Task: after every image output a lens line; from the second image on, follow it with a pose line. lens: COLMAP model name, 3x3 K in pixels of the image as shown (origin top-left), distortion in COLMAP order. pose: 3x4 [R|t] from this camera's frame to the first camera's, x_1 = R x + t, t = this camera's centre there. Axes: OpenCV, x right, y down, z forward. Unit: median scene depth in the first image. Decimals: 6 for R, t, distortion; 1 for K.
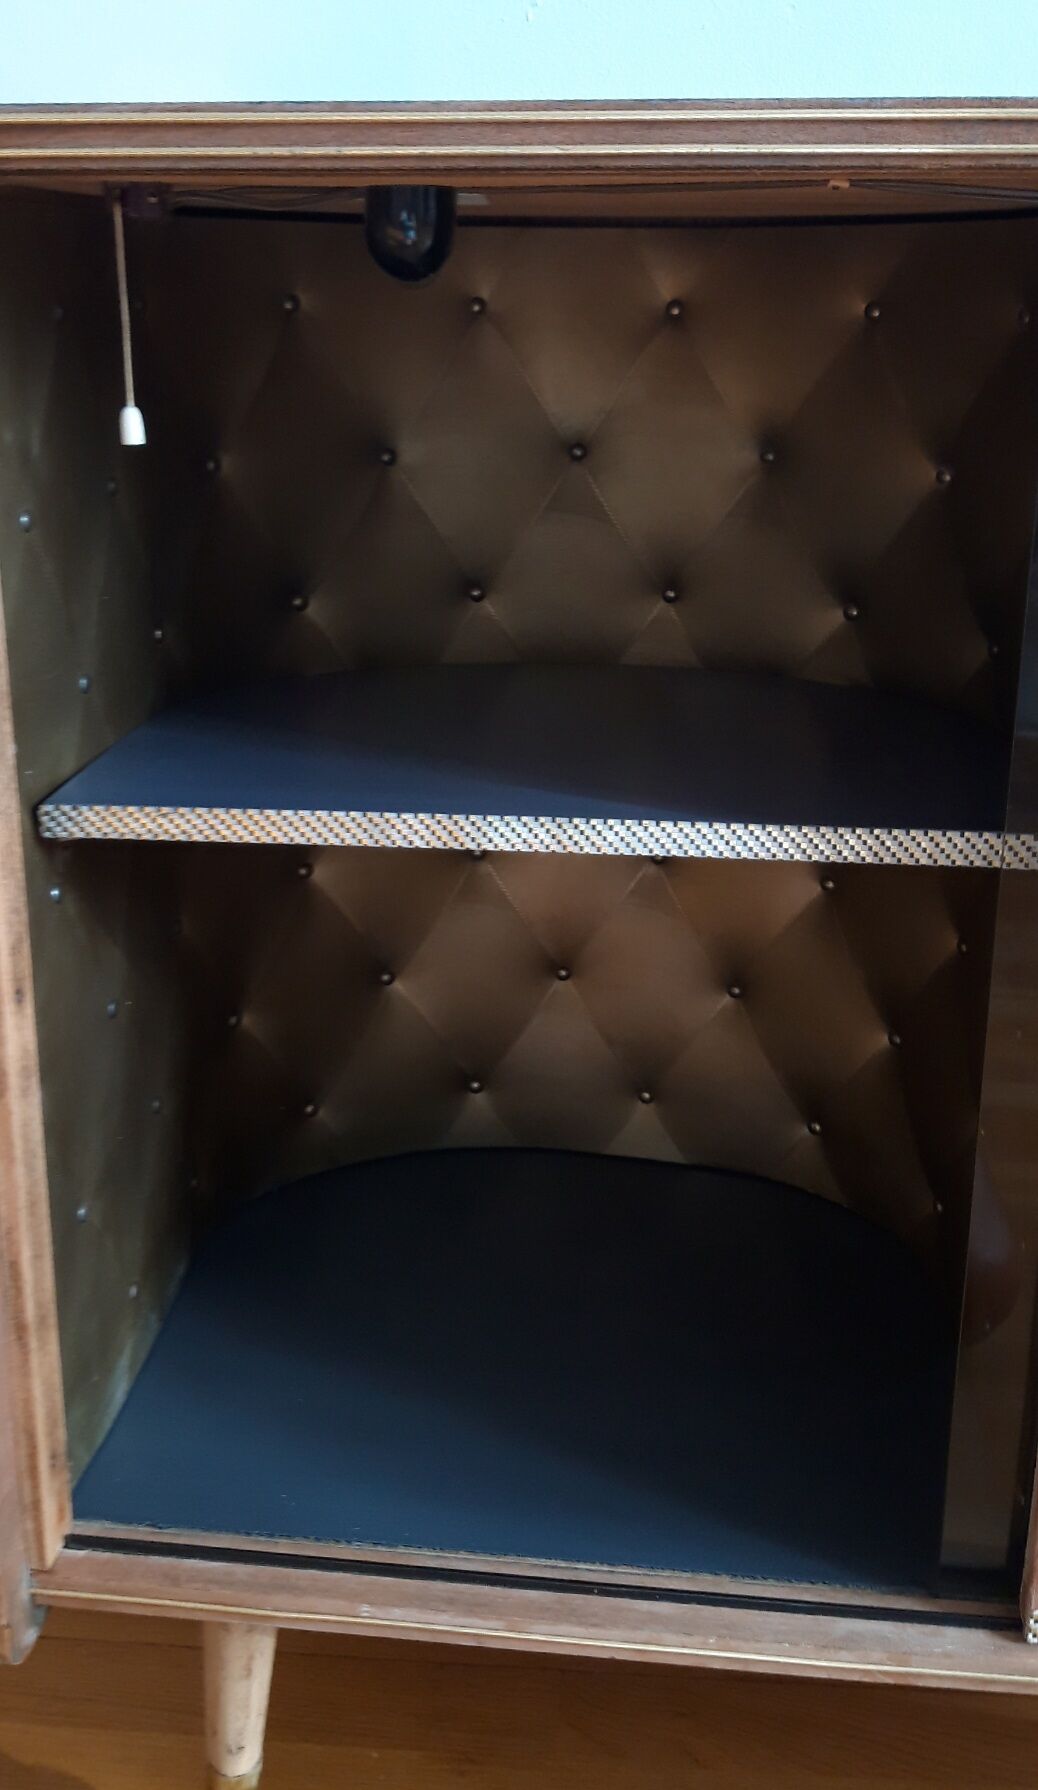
lens RADIAL K [[1710.6, 0, 519.5], [0, 1710.6, 806.1], [0, 0, 1]] dist [0.093250, -0.258073]
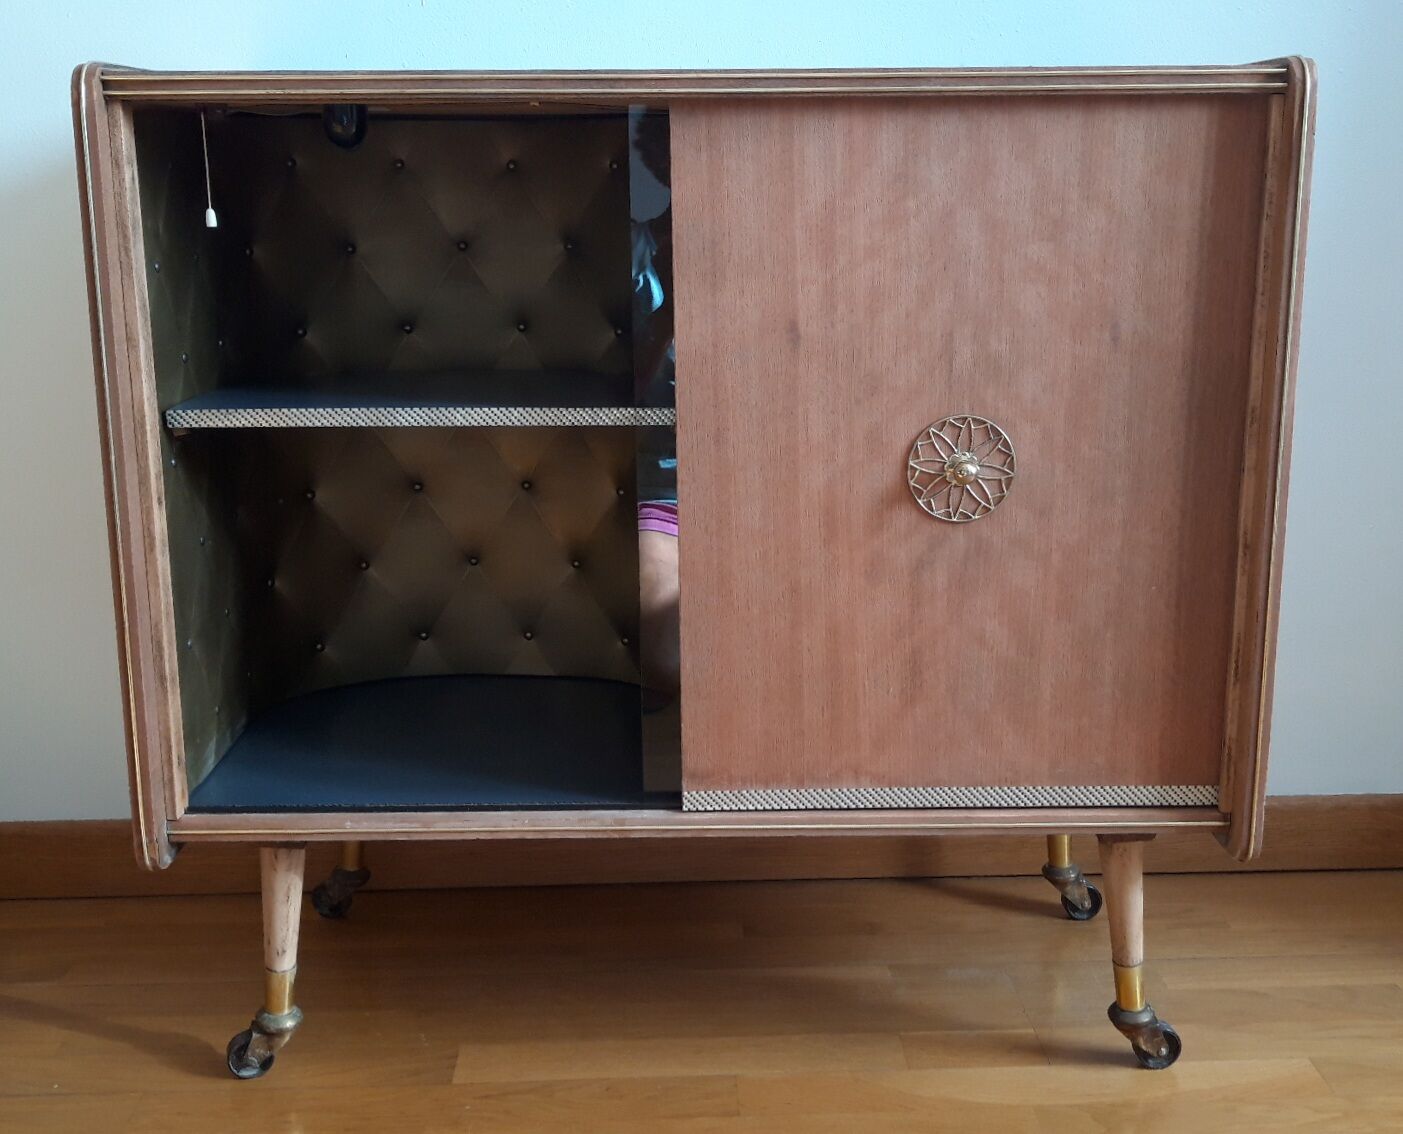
lens RADIAL K [[1668.3, 0, 741.4], [0, 1668.3, 571.5], [0, 0, 1]] dist [0.105455, -0.331020]
pose [[0.992839, -0.037045, 0.113570, 0.140433], [0.043299, 0.997650, -0.053110, 0.291945], [-0.111335, 0.057647, 0.992110, -0.908381]]
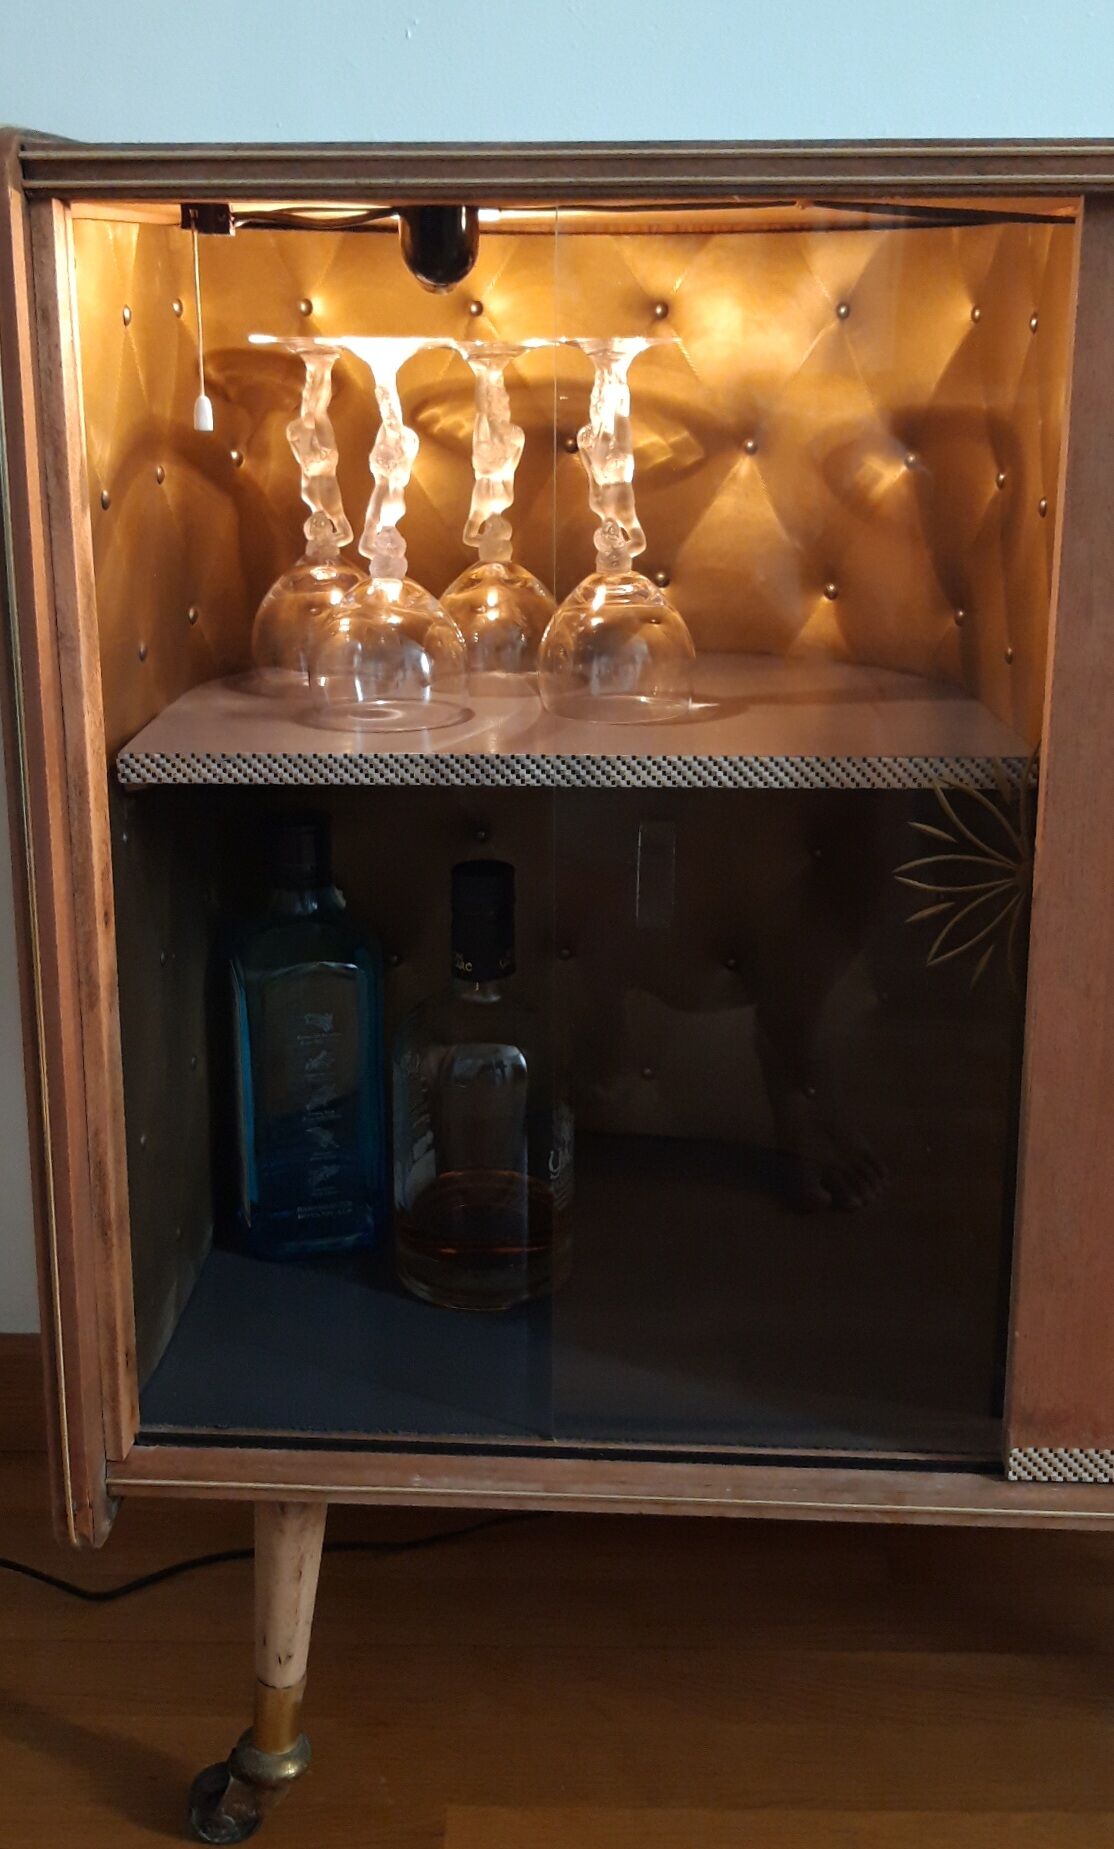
lens RADIAL K [[2053.4, 0, 554.6], [0, 2053.4, 857.8], [0, 0, 1]] dist [0.029786, -0.002640]
pose [[0.998651, -0.020055, 0.047898, -0.054545], [0.021136, 0.999531, -0.022162, 0.095206], [-0.047431, 0.023144, 0.998606, -0.324445]]
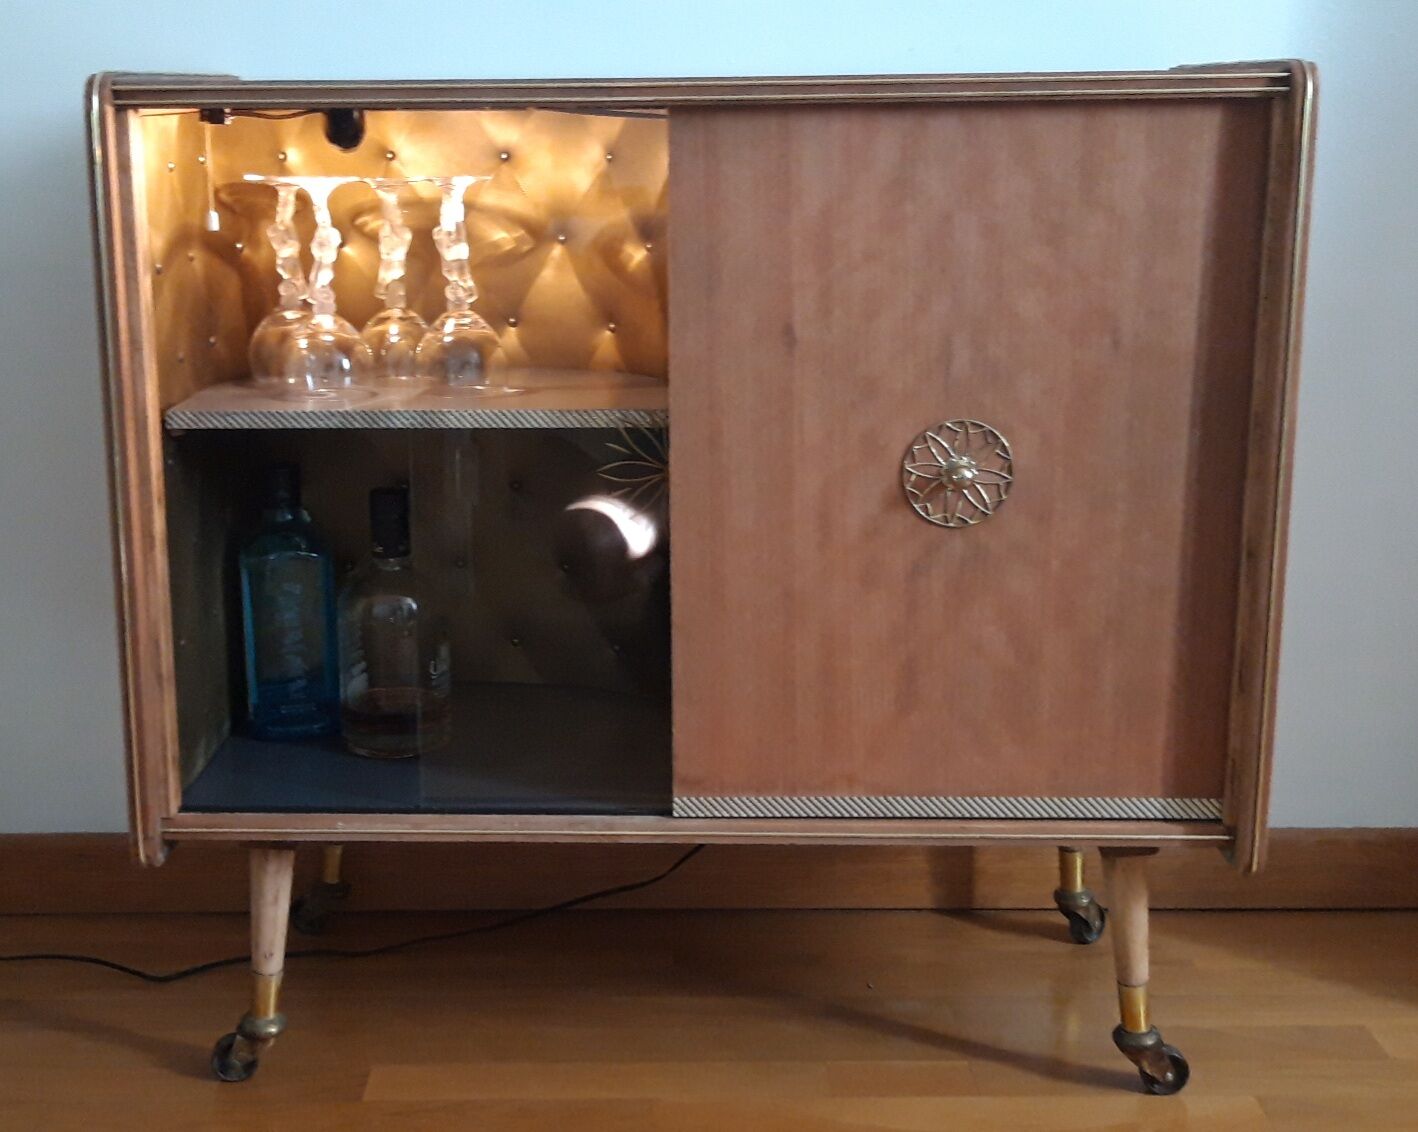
lens RADIAL K [[1949.5, 0, 646.1], [0, 1949.5, 562.5], [0, 0, 1]] dist [0.038071, -0.024213]
pose [[0.997203, -0.028746, 0.068991, 0.107296], [0.032909, 0.997657, -0.059980, 0.304331], [-0.067105, 0.062082, 0.995813, -1.187838]]
